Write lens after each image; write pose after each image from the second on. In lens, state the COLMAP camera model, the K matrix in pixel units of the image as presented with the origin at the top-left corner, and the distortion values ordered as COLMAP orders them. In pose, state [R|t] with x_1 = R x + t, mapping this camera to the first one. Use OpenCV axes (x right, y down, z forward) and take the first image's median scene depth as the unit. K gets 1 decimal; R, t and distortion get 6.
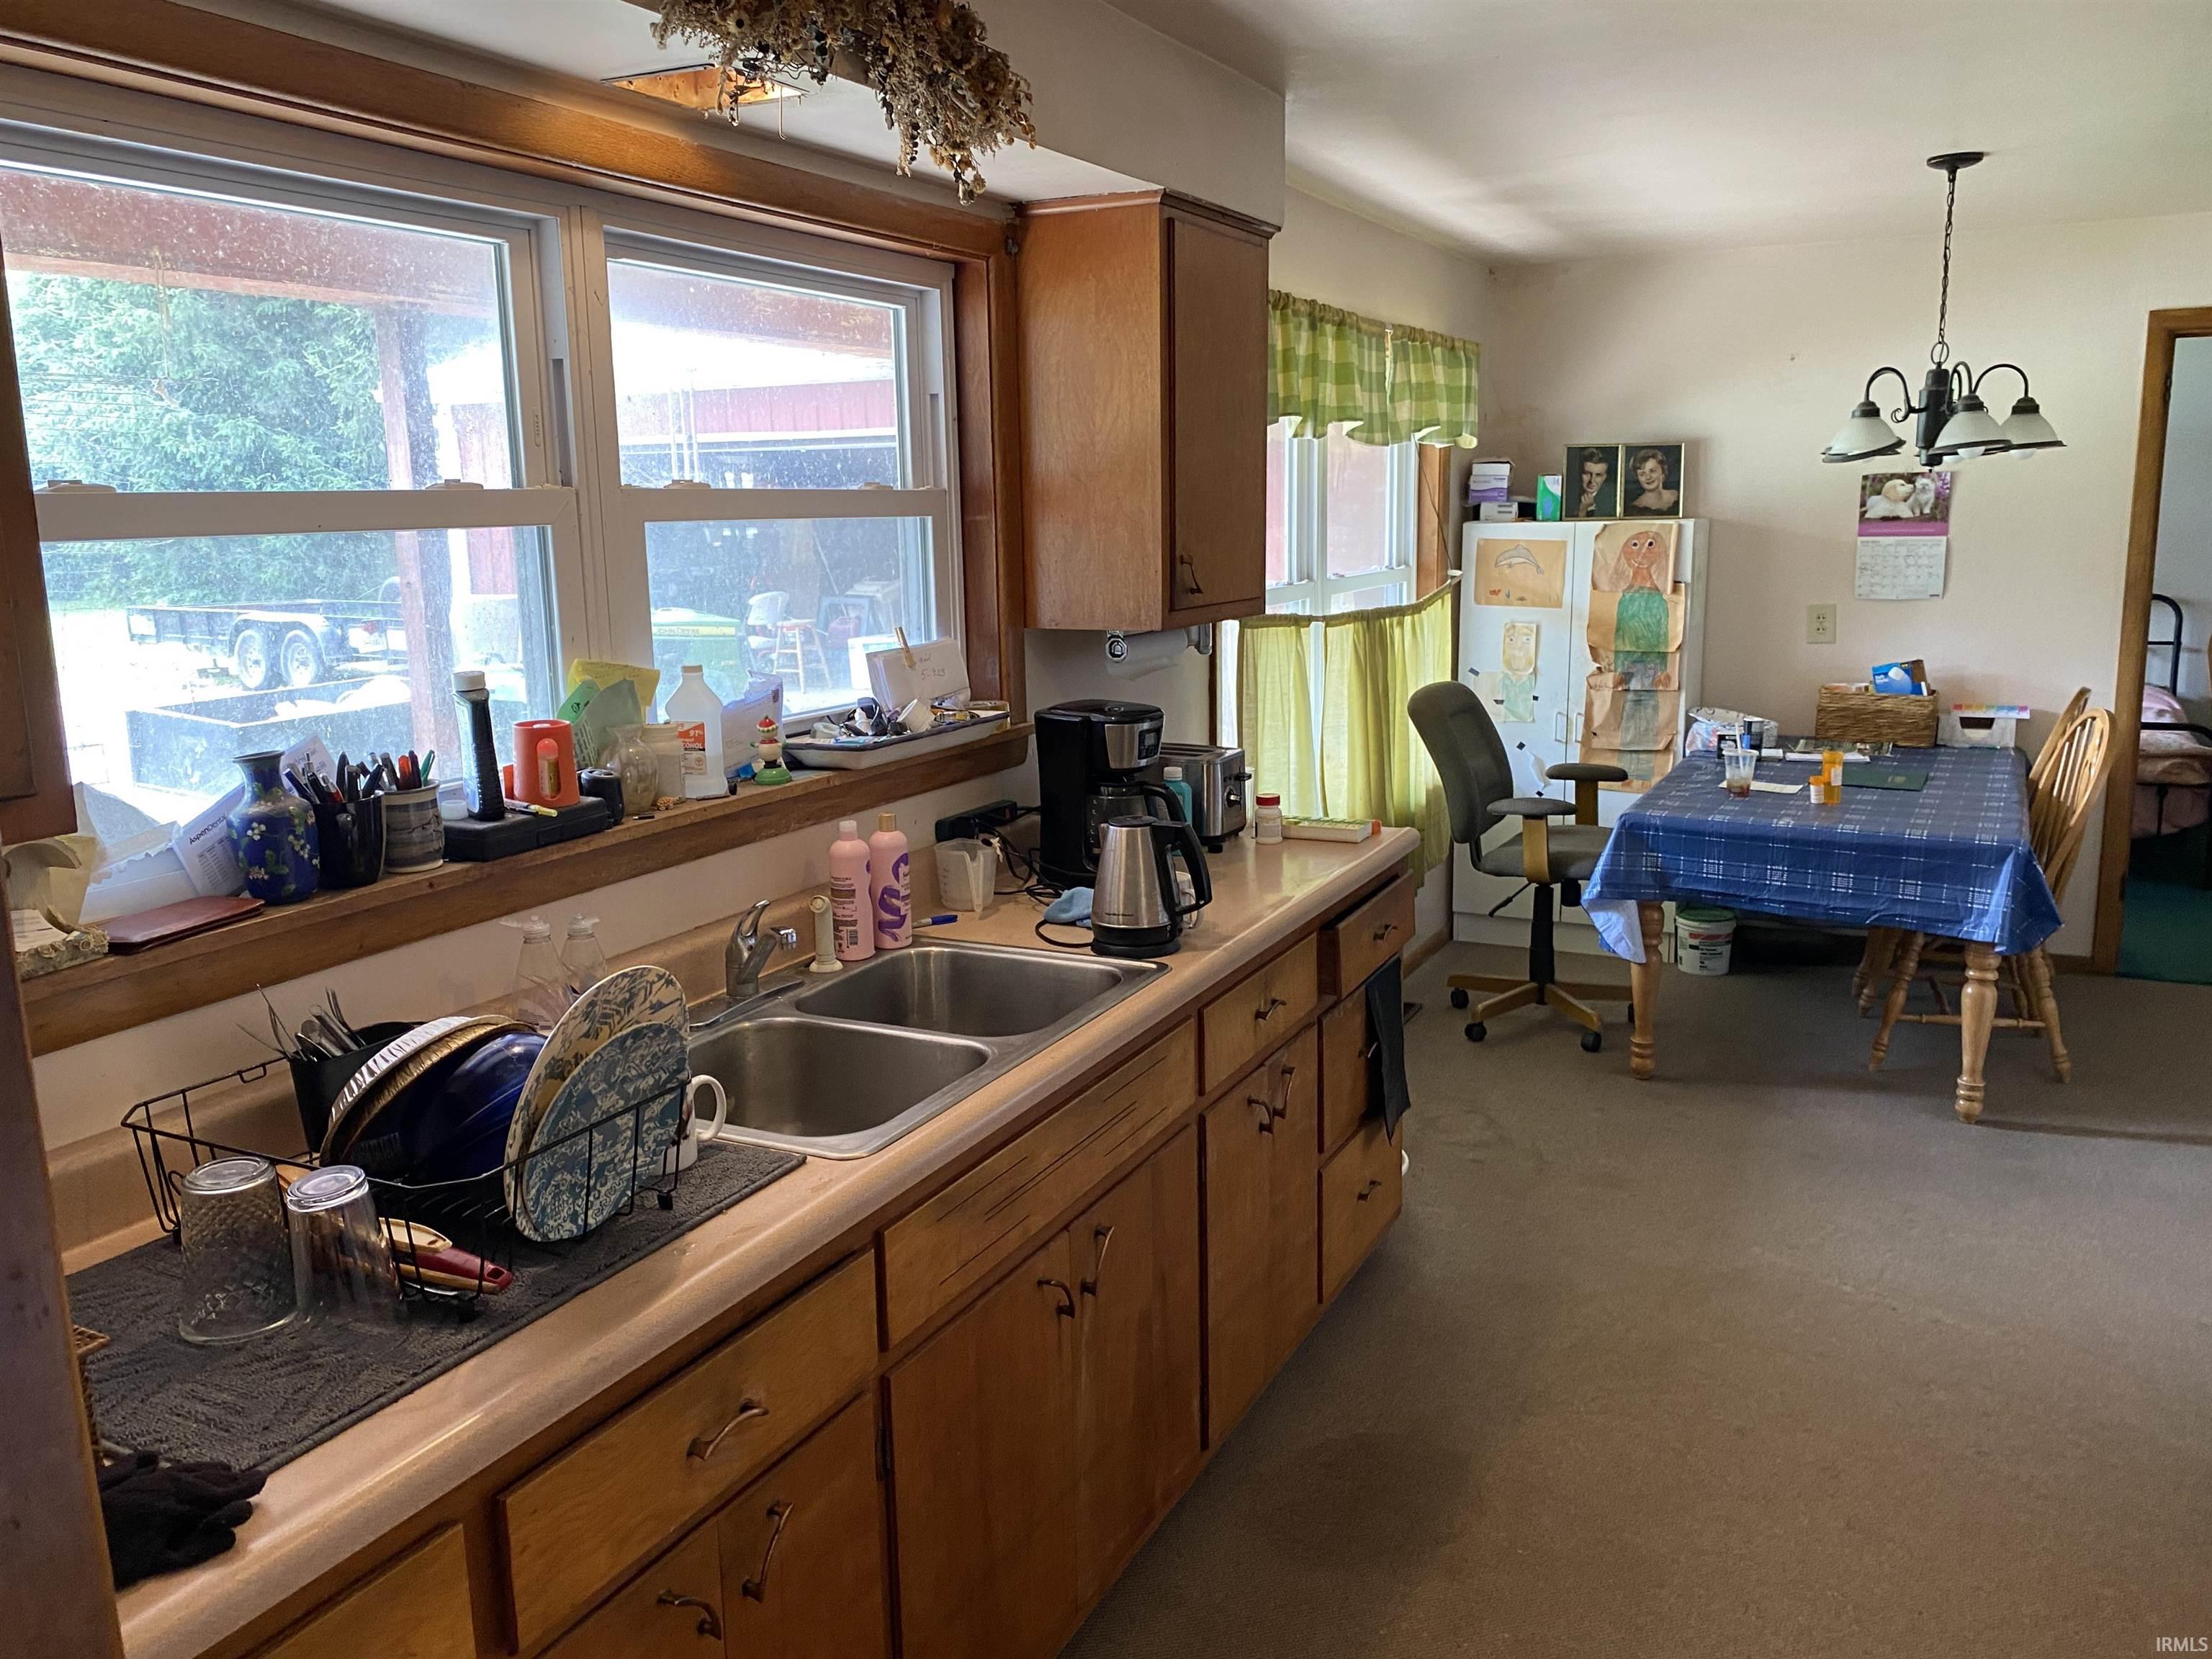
lens RADIAL K [[1705.5, 0, 1119.2], [0, 1705.5, 815.0], [0, 0, 1]] dist [0.049831, -0.051936]
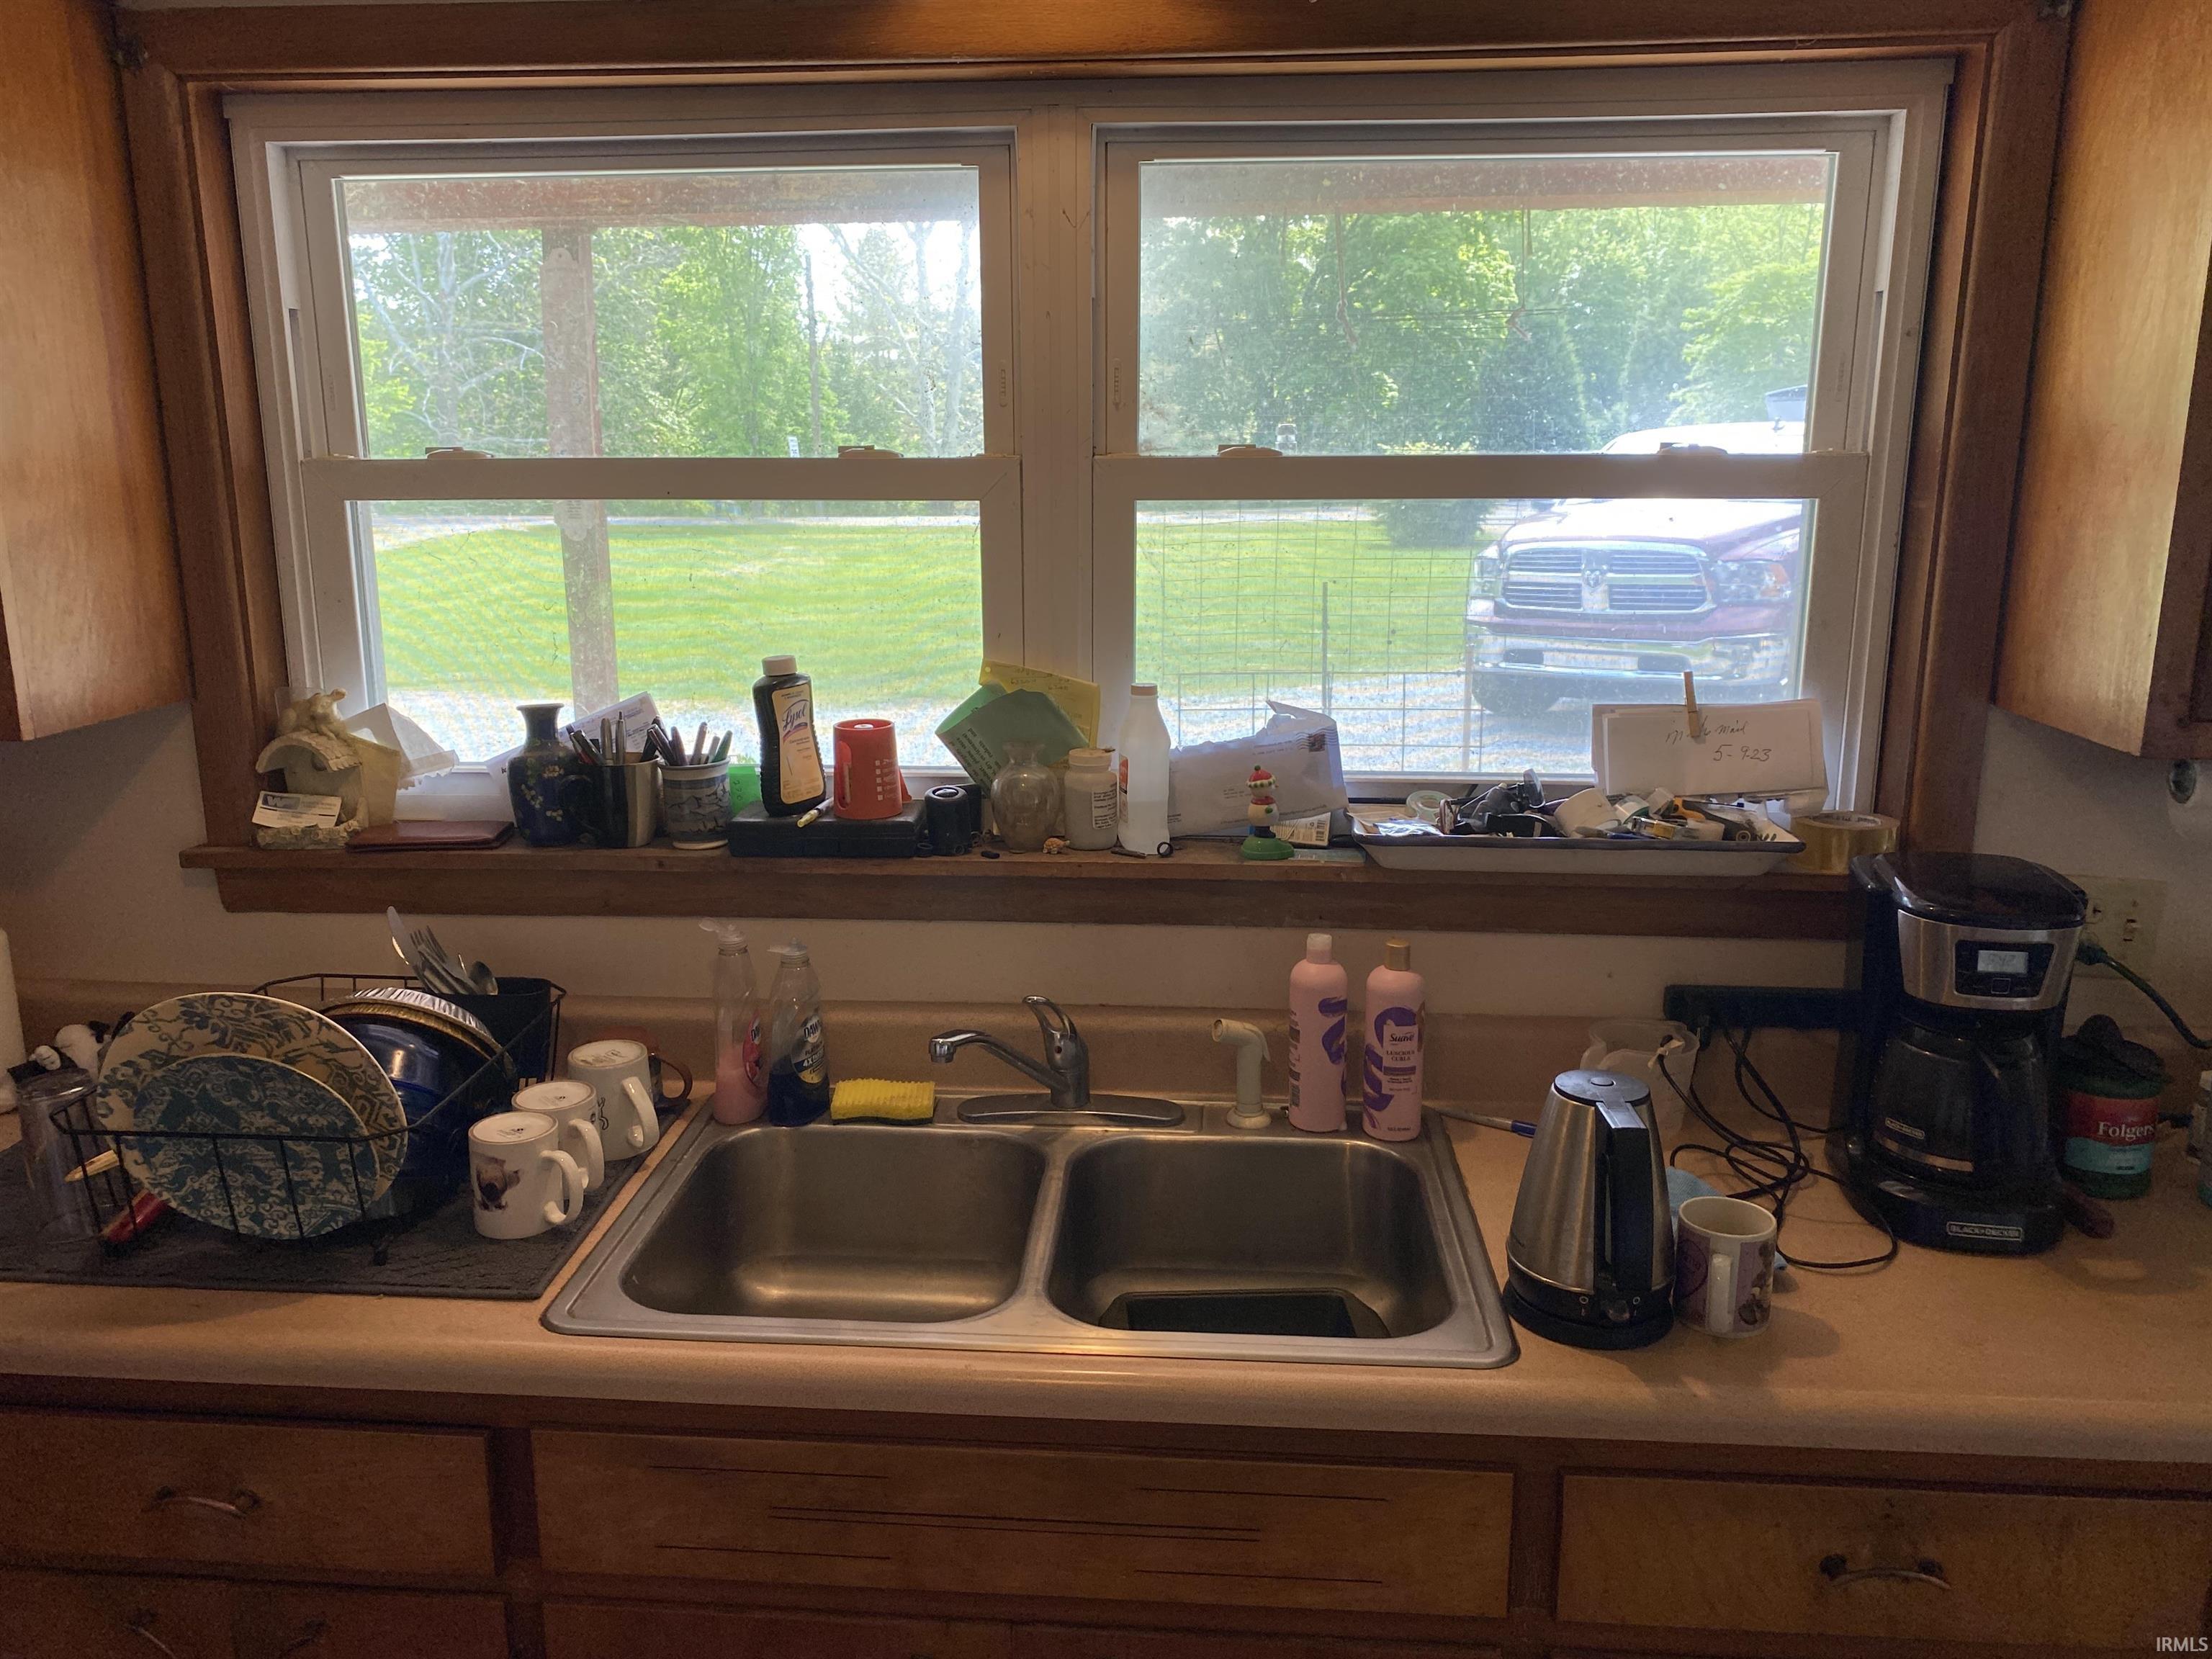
lens RADIAL K [[1705.5, 0, 1083.7], [0, 1705.5, 800.2], [0, 0, 1]] dist [0.049831, -0.051936]
pose [[0.376384, 0.189863, -0.906801, 0.282239], [-0.174950, 0.975732, 0.131679, -0.082756], [0.909795, 0.109083, 0.400466, 0.418137]]
